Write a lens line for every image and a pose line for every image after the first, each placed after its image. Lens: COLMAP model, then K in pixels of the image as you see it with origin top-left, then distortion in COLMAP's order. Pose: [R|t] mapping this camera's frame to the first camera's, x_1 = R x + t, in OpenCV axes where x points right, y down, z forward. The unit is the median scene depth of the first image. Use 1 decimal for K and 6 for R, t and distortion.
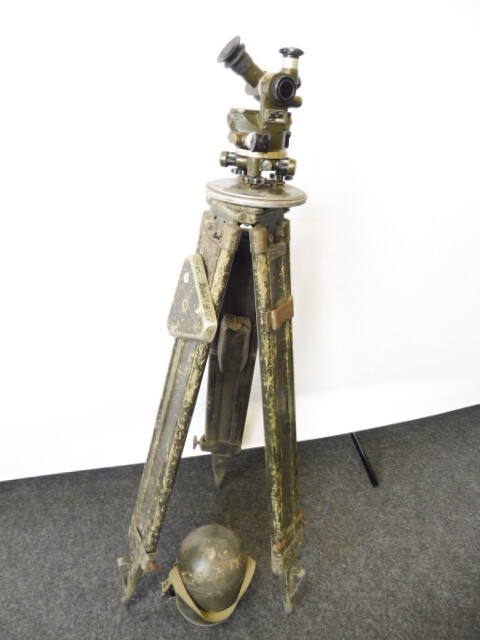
lens RADIAL K [[473.6, 0, 251.7], [0, 473.6, 325.0], [0, 0, 1]] dist [-0.022837, -0.010772]
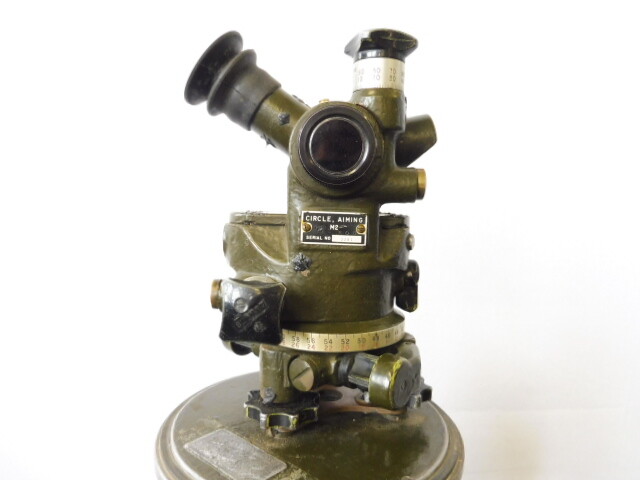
lens RADIAL K [[473.6, 0, 317.0], [0, 473.6, 242.6], [0, 0, 1]] dist [-0.022837, -0.010772]
pose [[0.883419, -0.019233, -0.468189, 0.161826], [-0.151210, 0.934004, -0.323685, -0.274648], [0.443516, 0.356744, 0.822209, 0.614583]]
